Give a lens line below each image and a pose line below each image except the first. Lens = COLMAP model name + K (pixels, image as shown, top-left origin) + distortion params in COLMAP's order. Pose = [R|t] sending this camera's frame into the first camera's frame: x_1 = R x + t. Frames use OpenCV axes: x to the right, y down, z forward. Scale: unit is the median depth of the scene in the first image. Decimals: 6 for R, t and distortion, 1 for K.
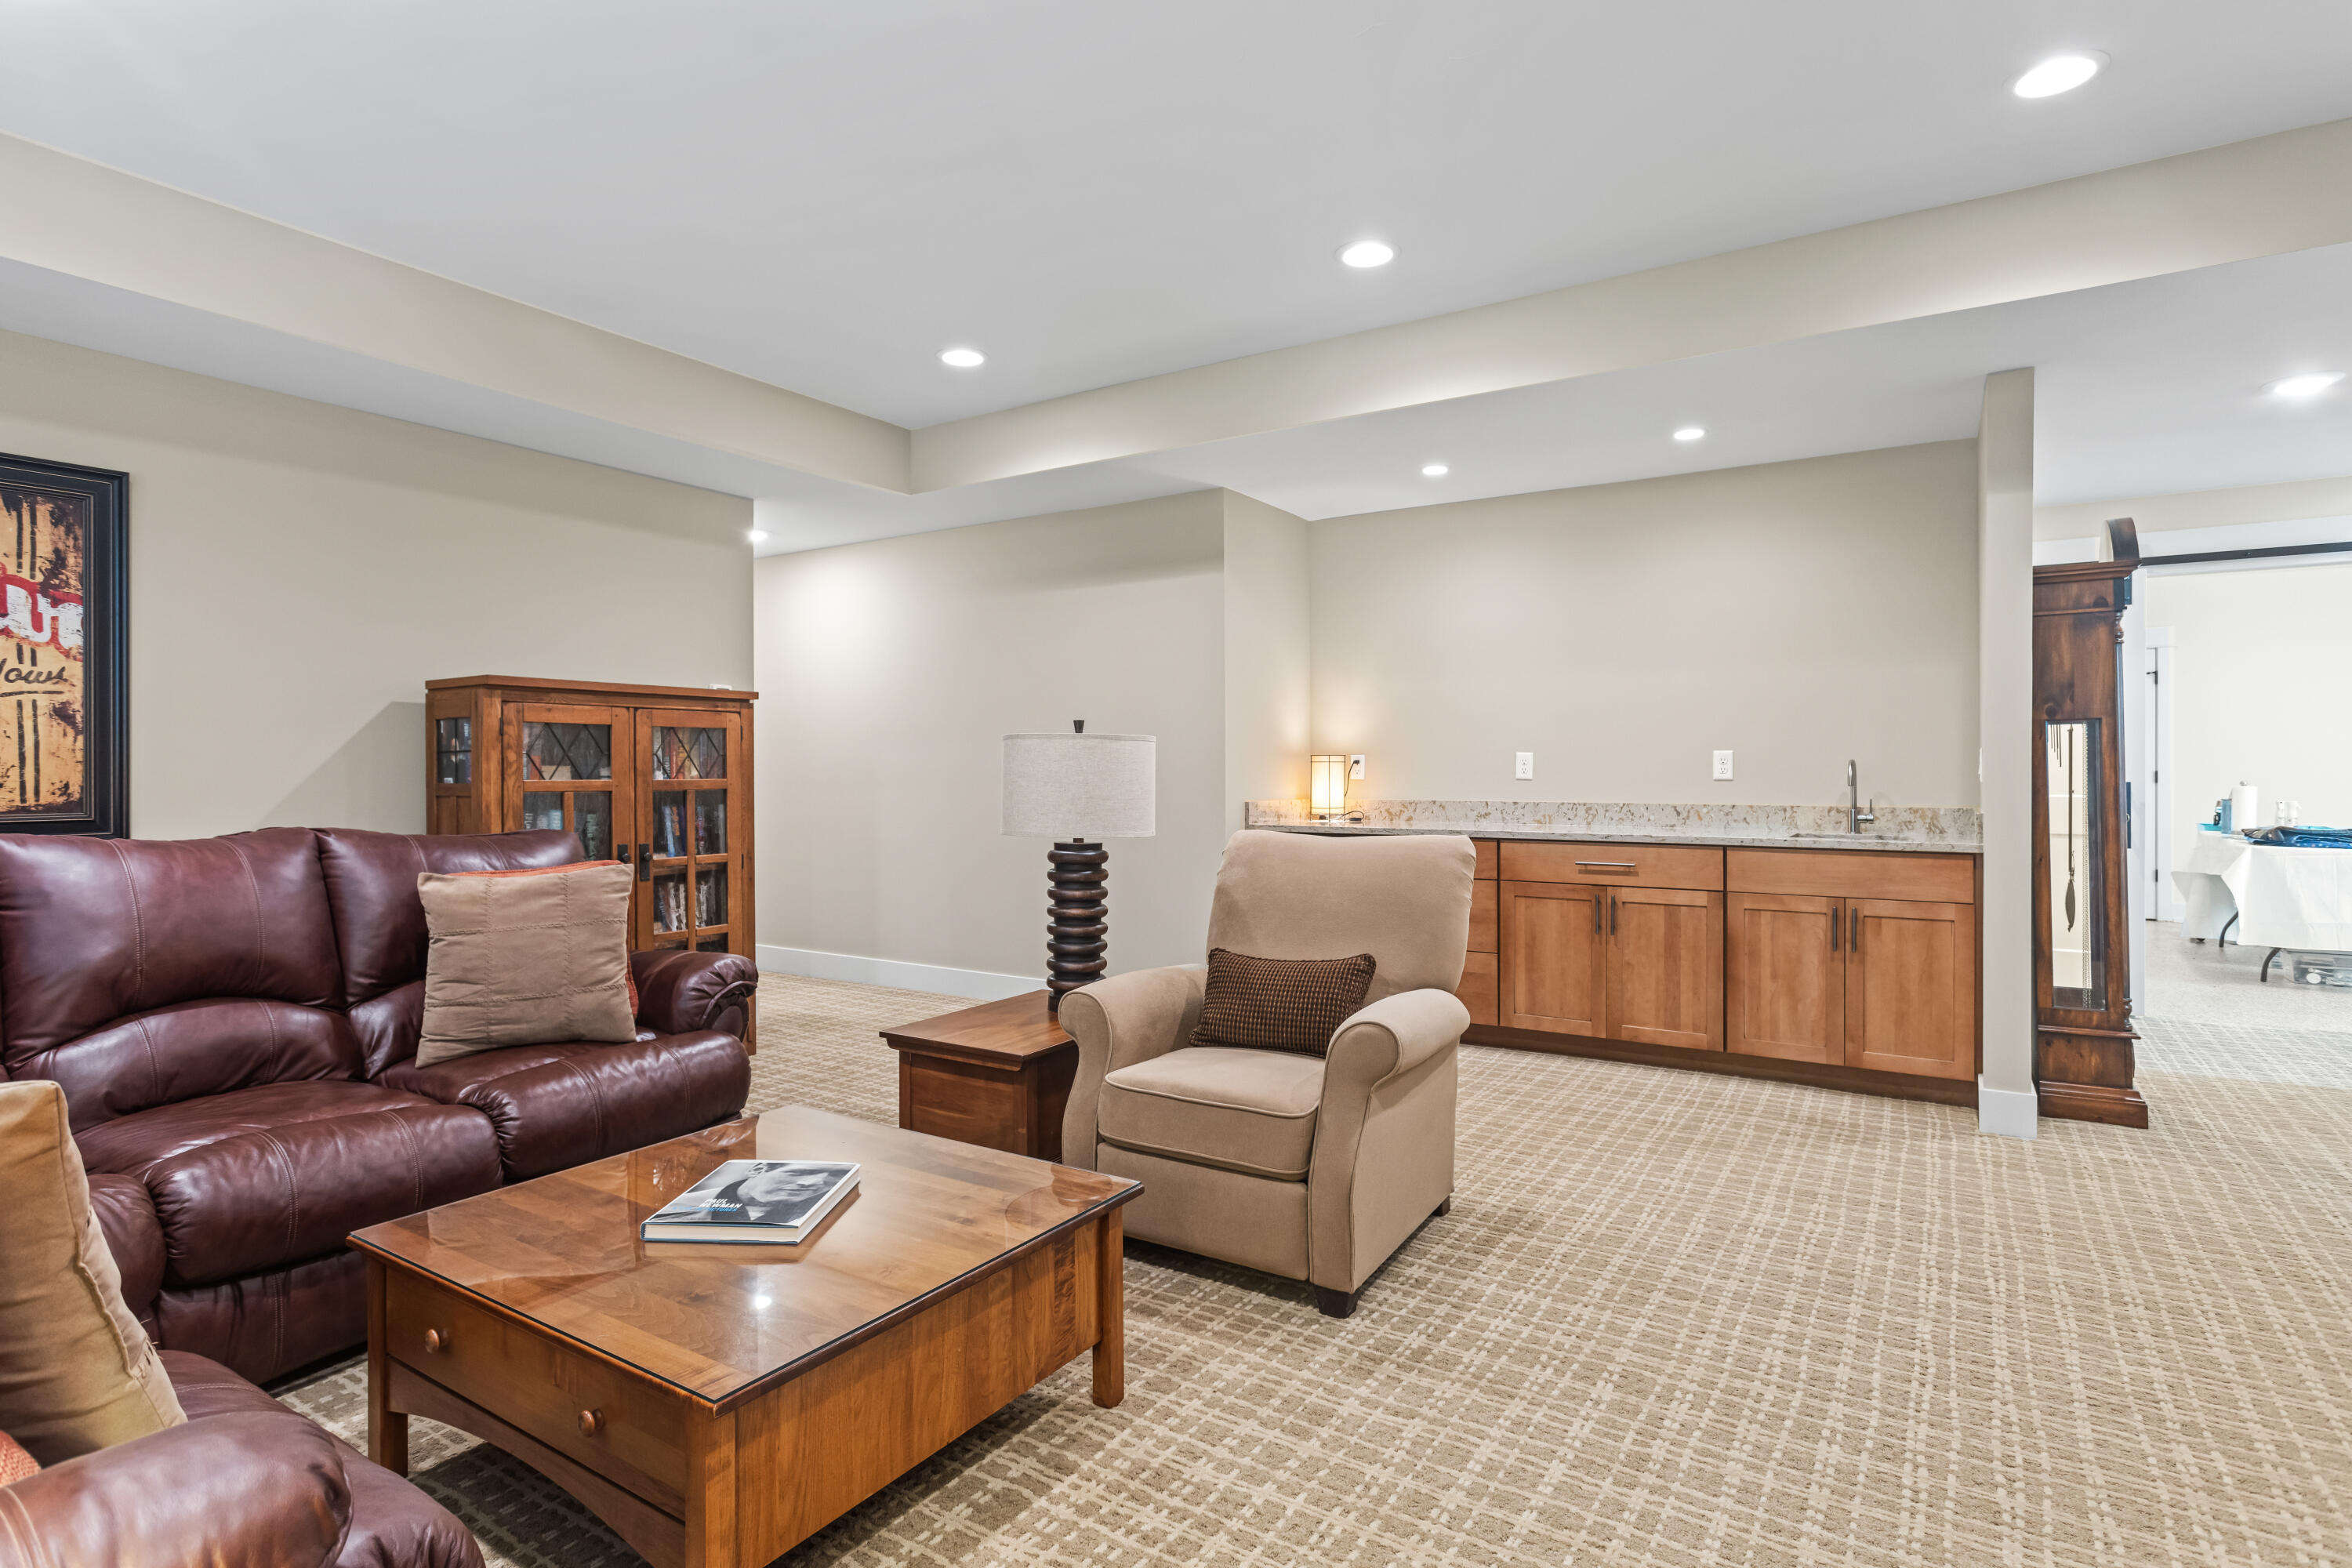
lens RADIAL K [[1198.7, 0, 1176.0], [0, 1198.7, 784.0], [0, 0, 1]] dist [-0.003238, -0.000390]
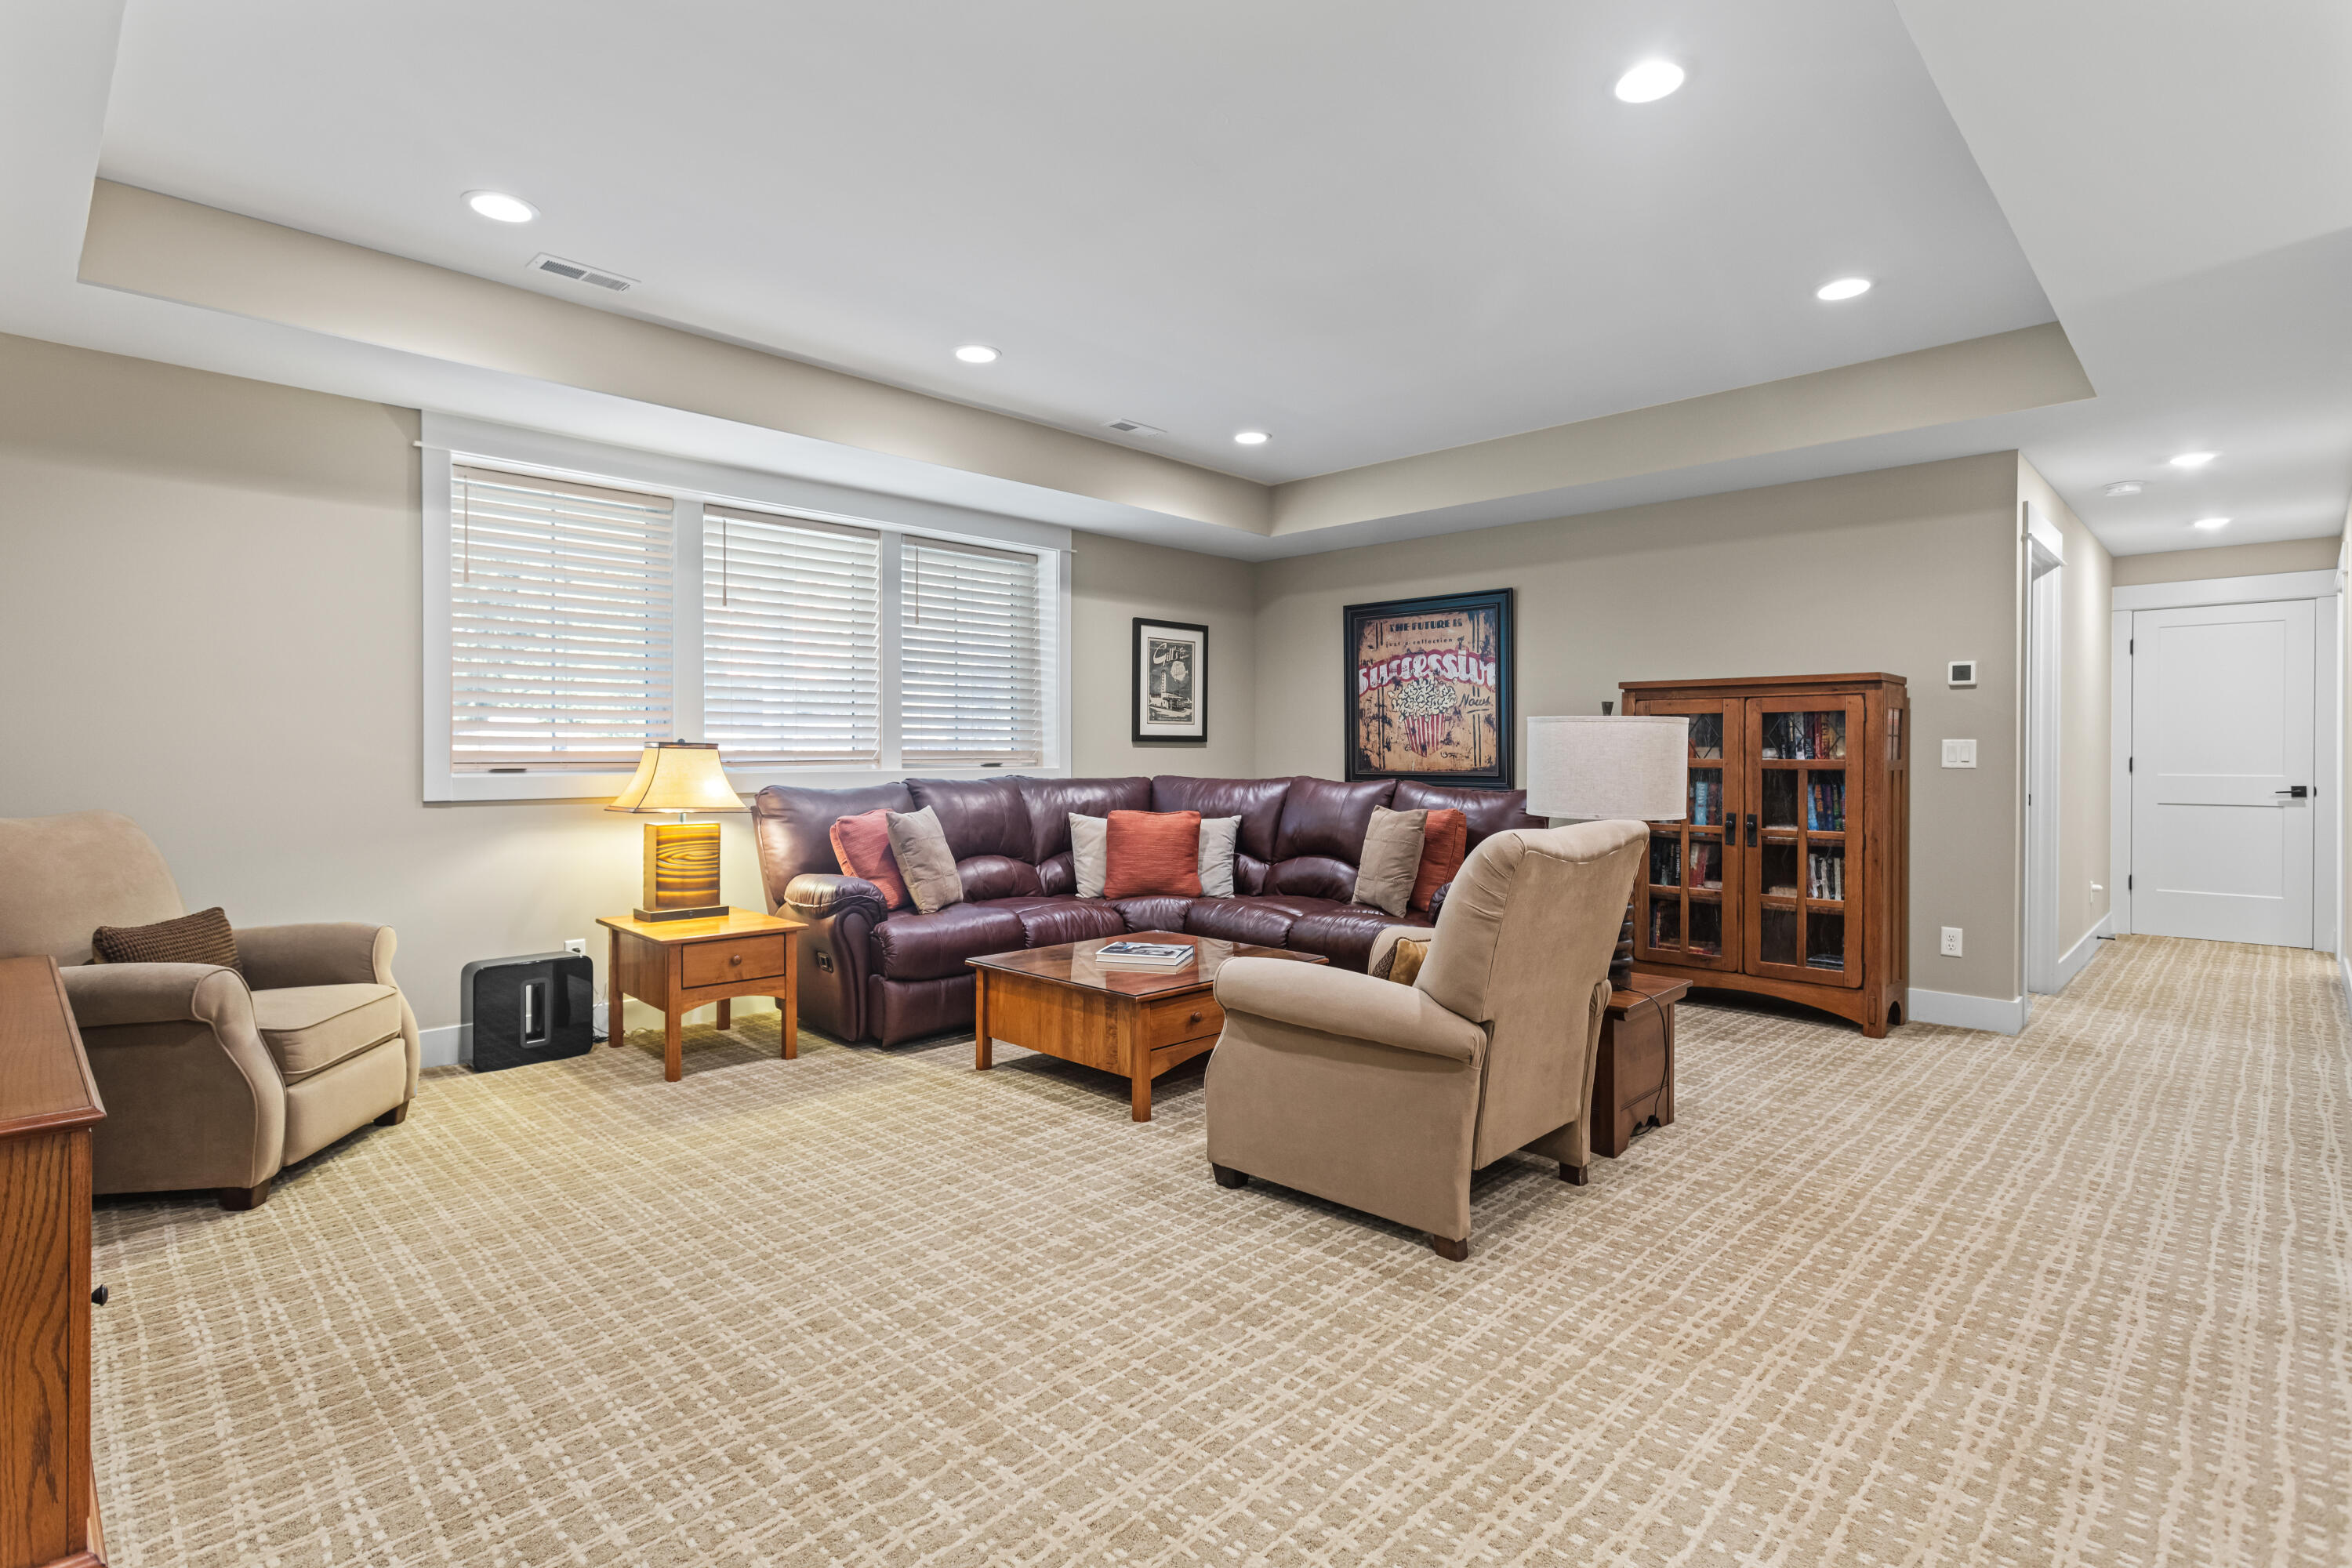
lens RADIAL K [[1154.7, 0, 1176.3], [0, 1154.7, 748.0], [0, 0, 1]] dist [0.001867, 0.000261]
pose [[-0.203454, 0.001752, -0.979083, 1.264917], [-0.011376, 0.999927, 0.004153, -0.020585], [0.979018, 0.011983, -0.203419, 1.123780]]
